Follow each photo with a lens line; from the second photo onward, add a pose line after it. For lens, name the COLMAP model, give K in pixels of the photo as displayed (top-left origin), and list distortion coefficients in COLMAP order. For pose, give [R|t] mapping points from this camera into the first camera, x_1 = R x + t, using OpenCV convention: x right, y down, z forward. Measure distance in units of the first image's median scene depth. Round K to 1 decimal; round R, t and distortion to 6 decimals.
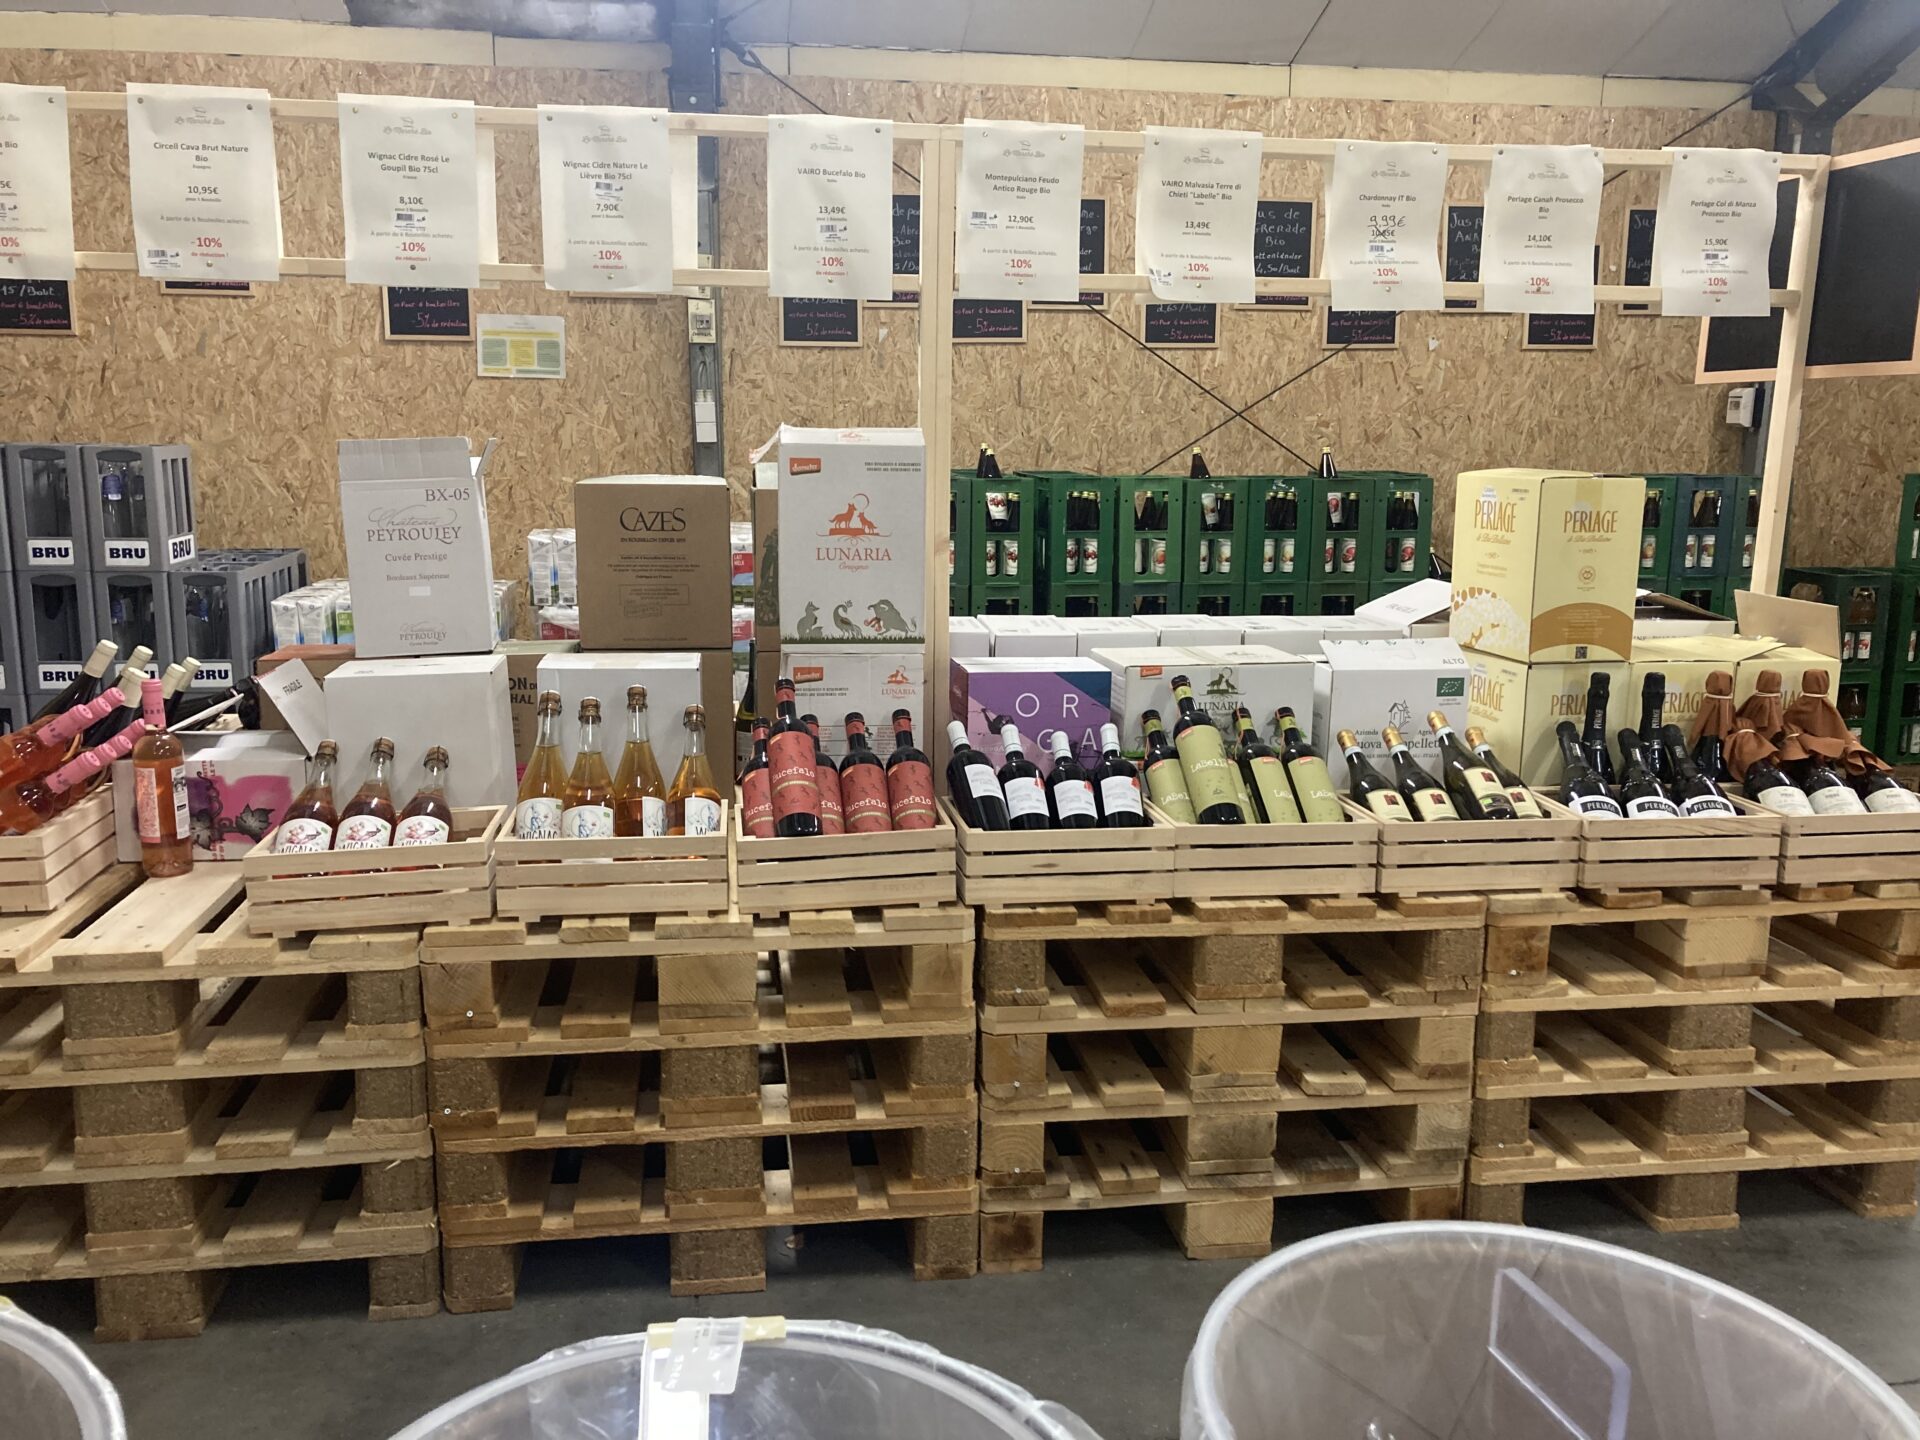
lens RADIAL K [[1585.9, 0, 949.0], [0, 1585.9, 712.7], [0, 0, 1]] dist [0.022730, -0.017007]
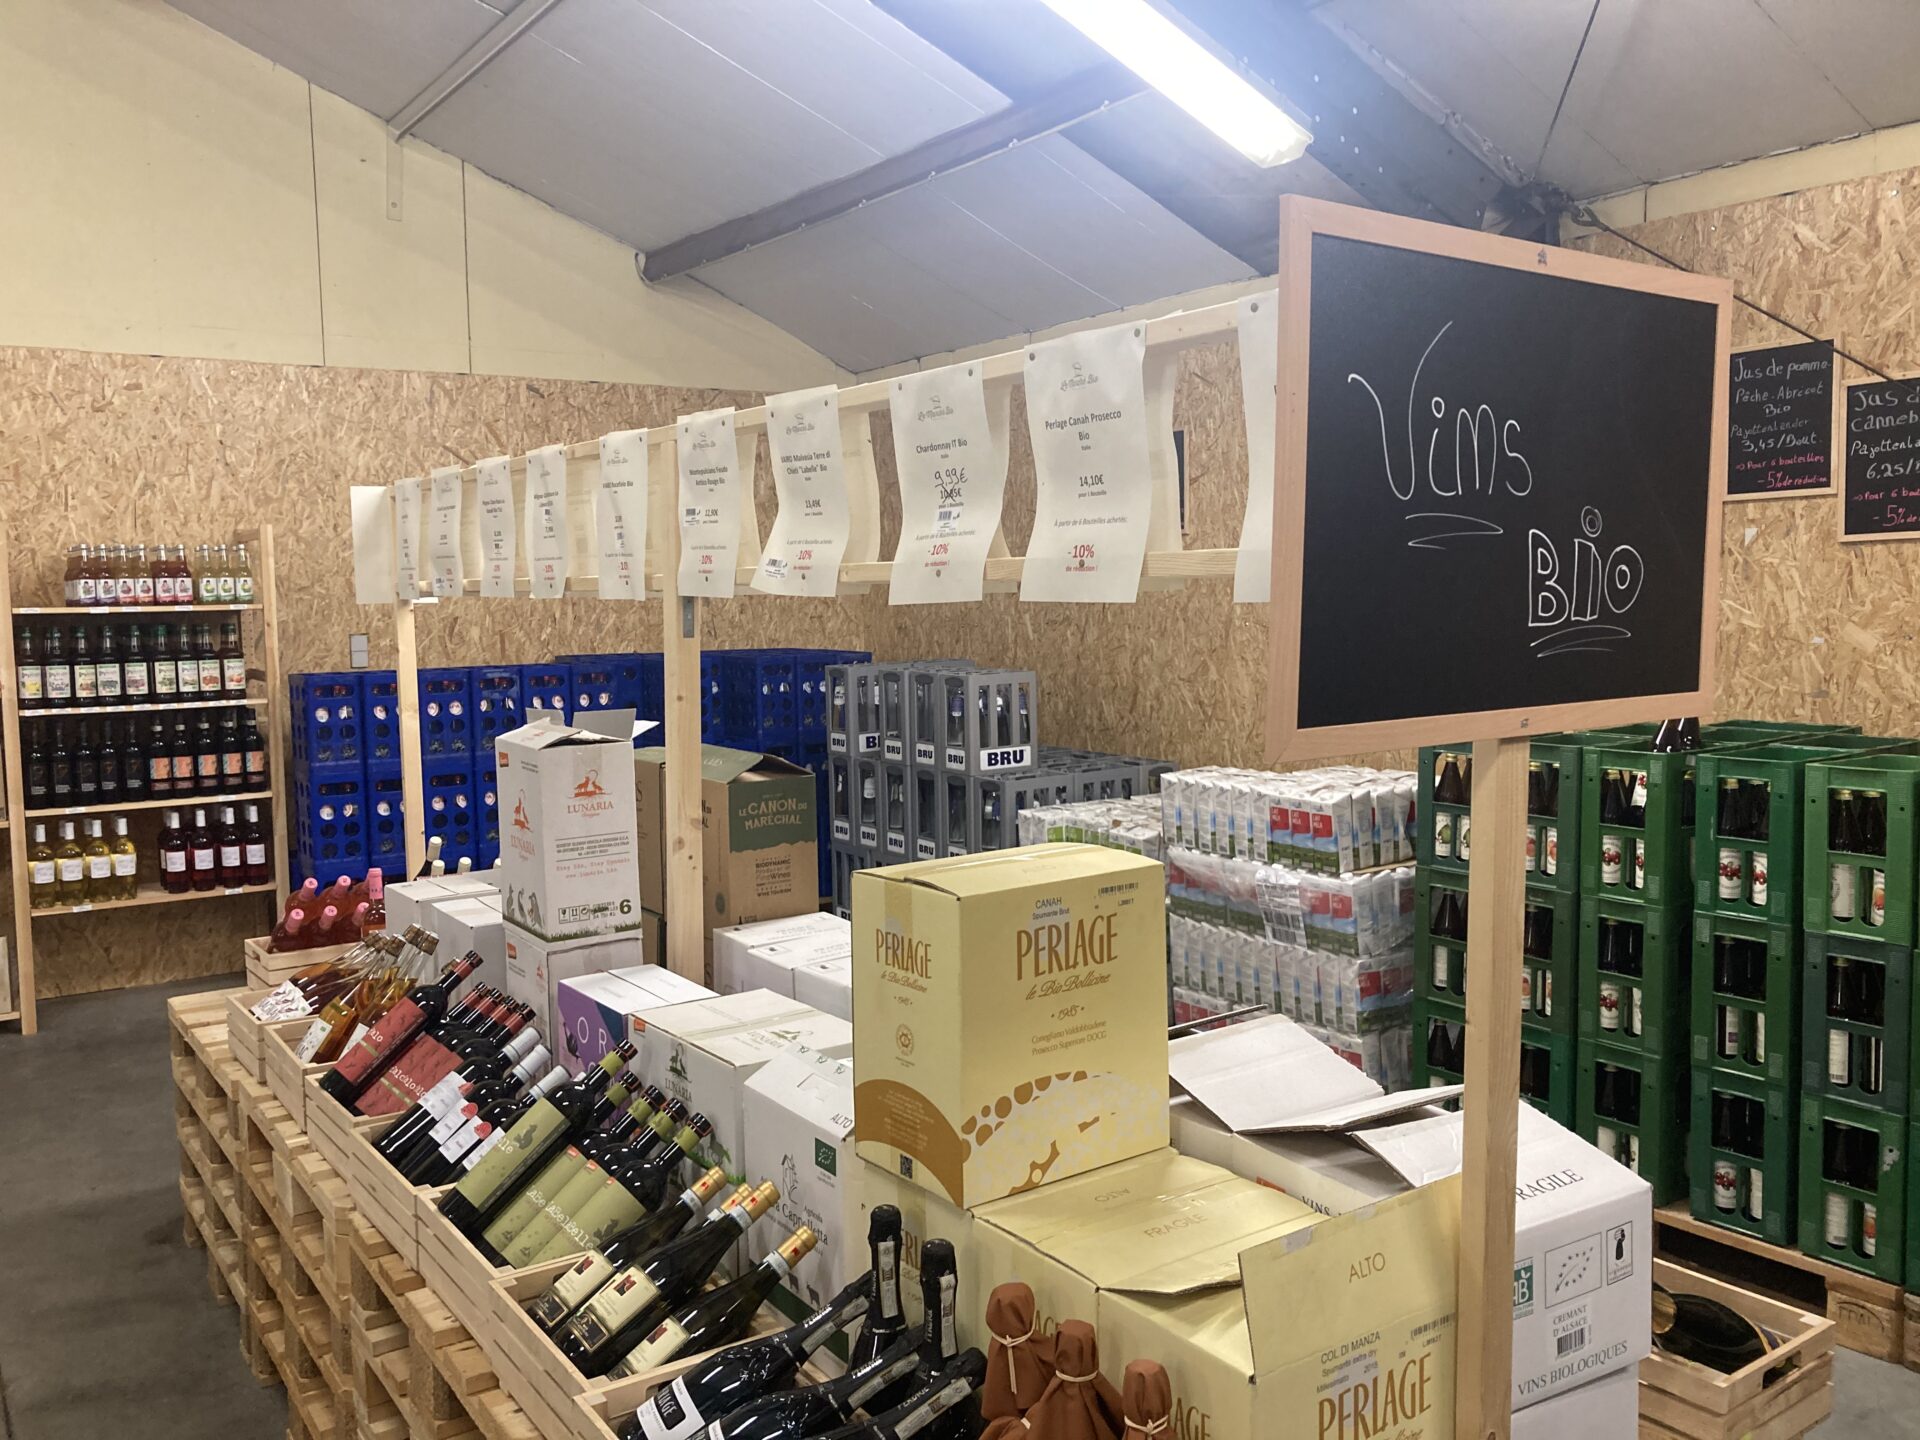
lens RADIAL K [[1585.9, 0, 953.6], [0, 1585.9, 711.7], [0, 0, 1]] dist [0.022730, -0.017007]
pose [[0.426091, 0.056591, -0.902908, 0.516500], [-0.138144, 0.990407, -0.003117, -0.115200], [0.894071, 0.126059, 0.429822, 0.402780]]
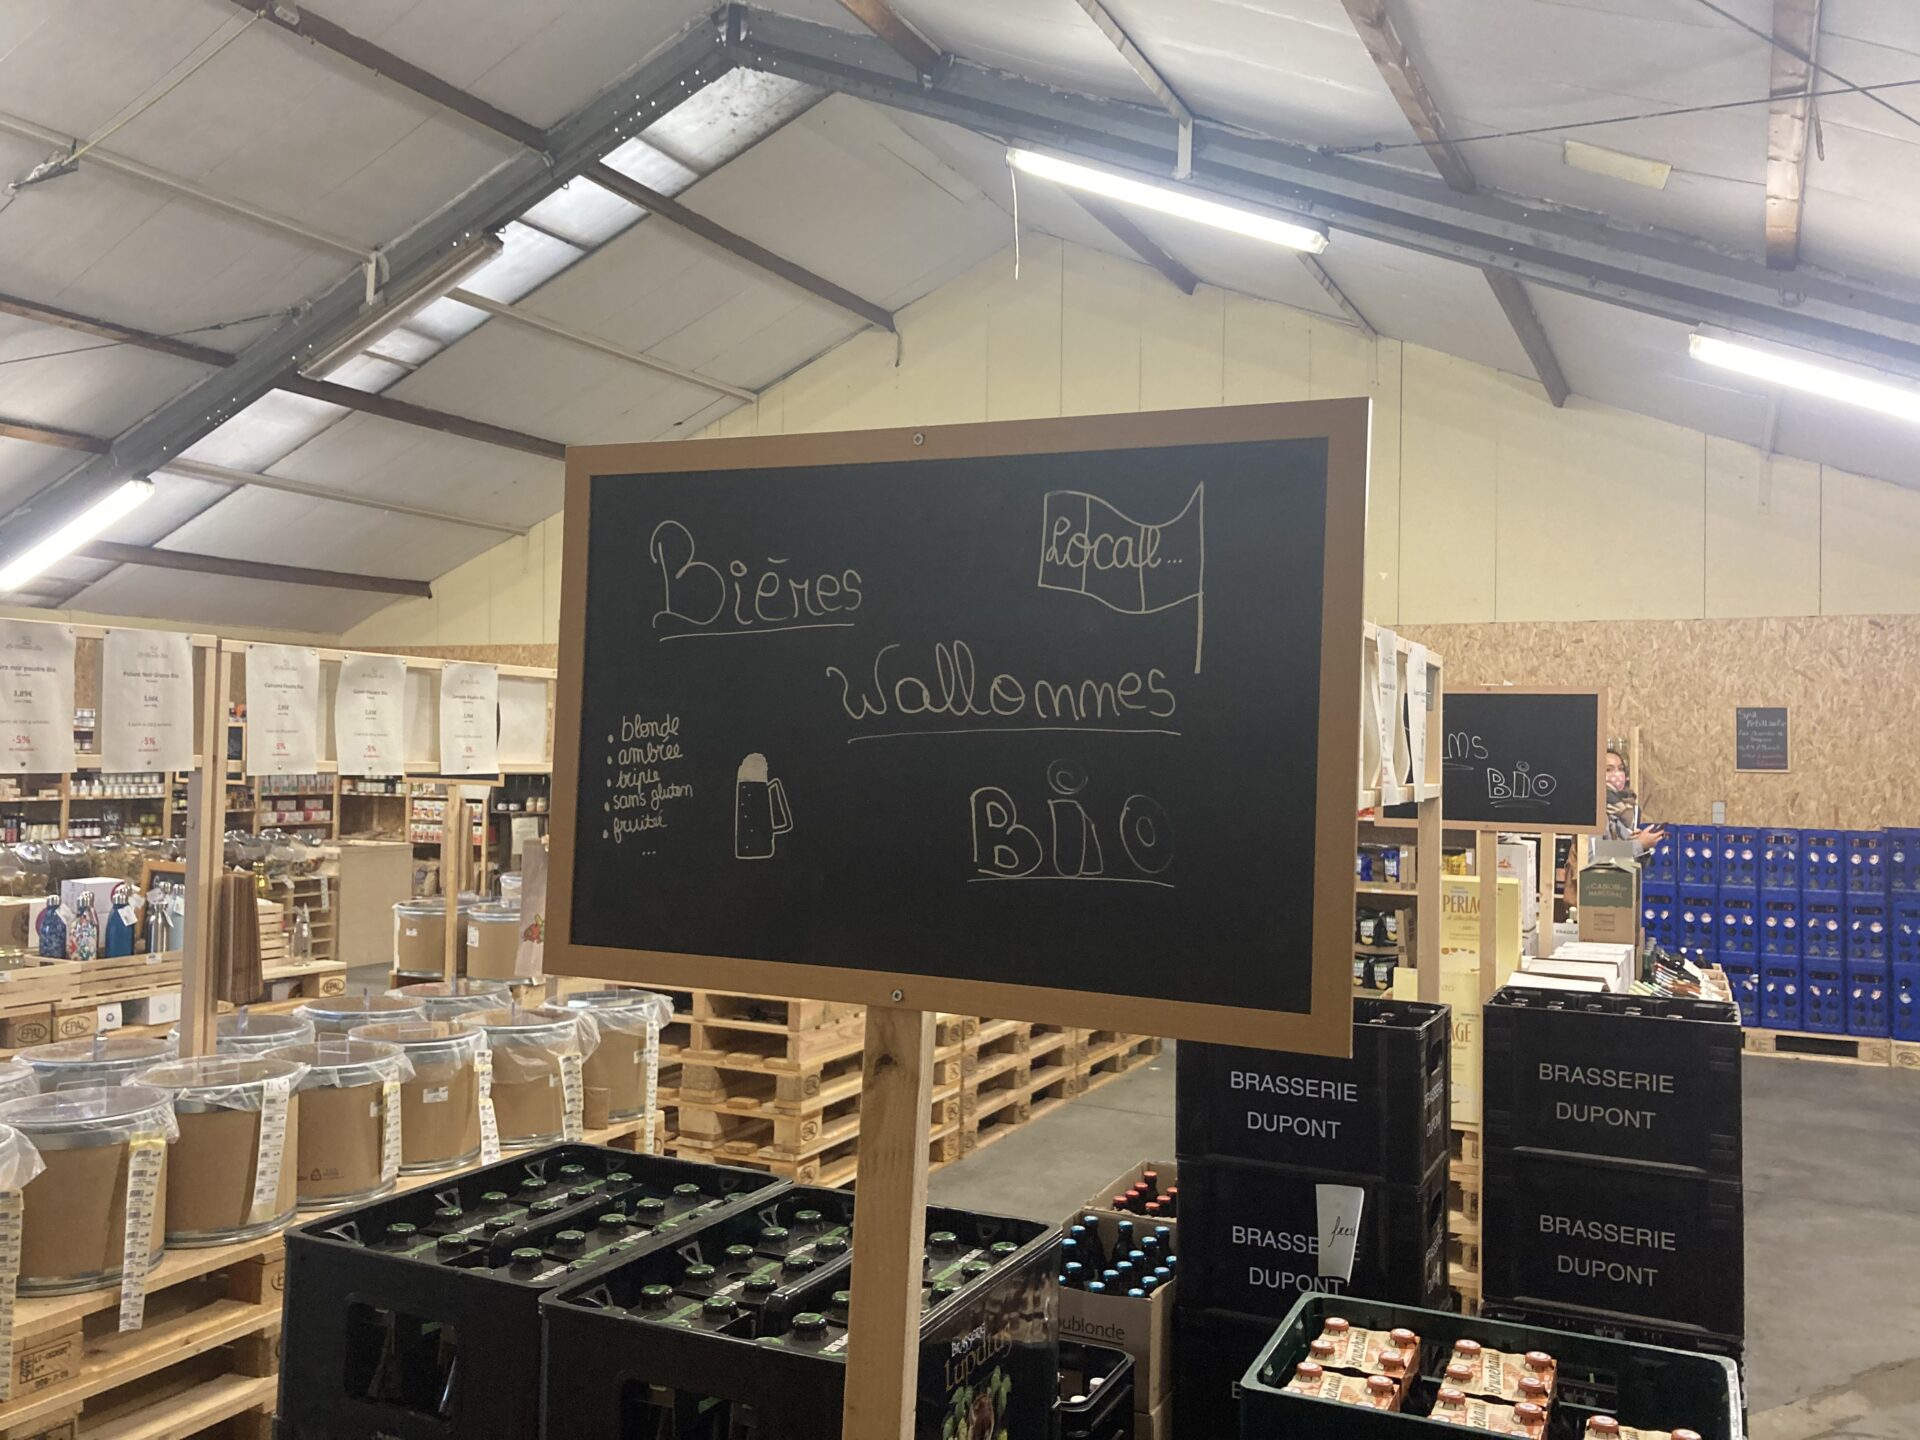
lens RADIAL K [[1585.9, 0, 953.5], [0, 1585.9, 717.8], [0, 0, 1]] dist [0.022730, -0.017007]
pose [[-0.570149, -0.034862, -0.820801, 2.283714], [-0.166712, 0.983222, 0.074041, -0.338306], [0.804448, 0.179052, -0.566395, 1.554569]]
